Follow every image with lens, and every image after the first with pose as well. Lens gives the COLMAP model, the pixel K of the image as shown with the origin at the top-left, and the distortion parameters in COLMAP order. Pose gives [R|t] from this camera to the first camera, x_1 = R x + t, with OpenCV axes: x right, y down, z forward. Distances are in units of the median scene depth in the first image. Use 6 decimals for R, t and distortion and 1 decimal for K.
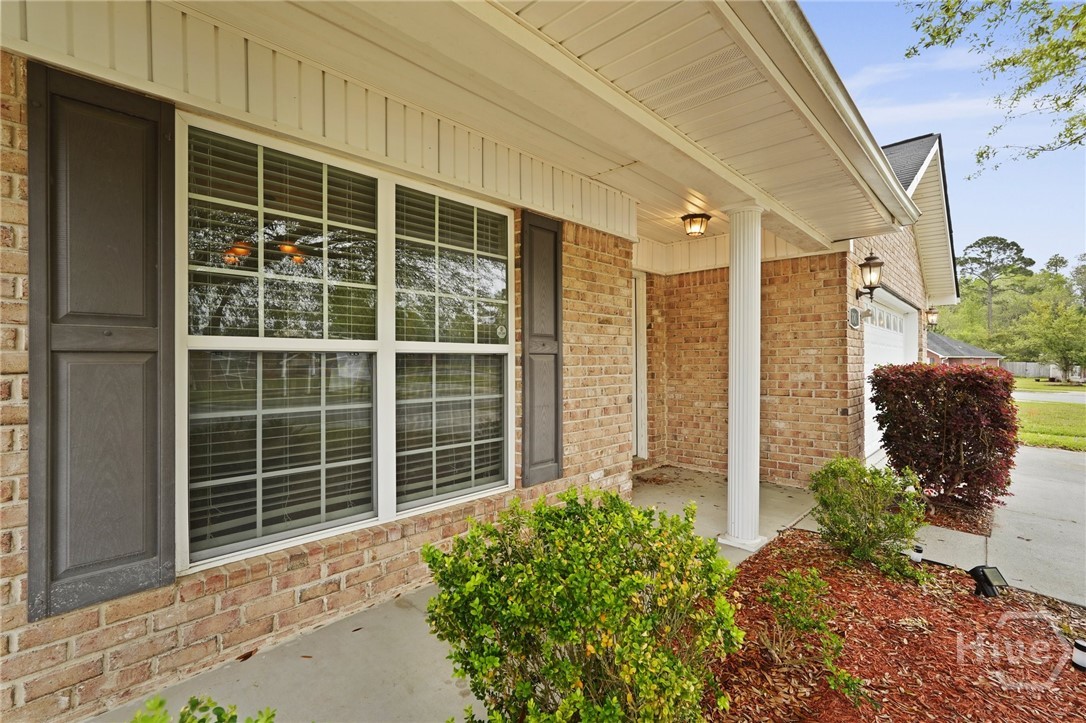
lens RADIAL K [[493.3, 0, 543.0], [0, 493.3, 362.0], [0, 0, 1]] dist [-0.002154, 0.002114]
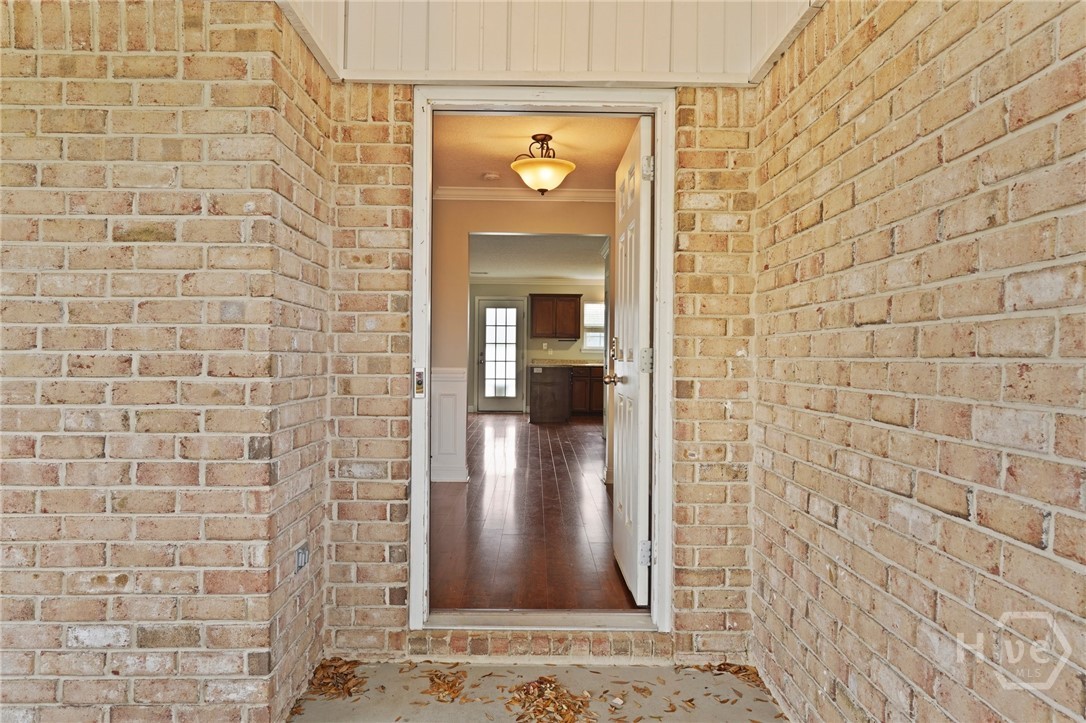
lens RADIAL K [[722.9, 0, 542.9], [0, 722.9, 358.7], [0, 0, 1]] dist [-0.003876, -0.001505]
pose [[0.689444, 0.012883, -0.724225, 0.729222], [-0.010777, 0.999914, 0.007527, 0.005048], [0.724259, 0.002616, 0.689523, 0.836341]]
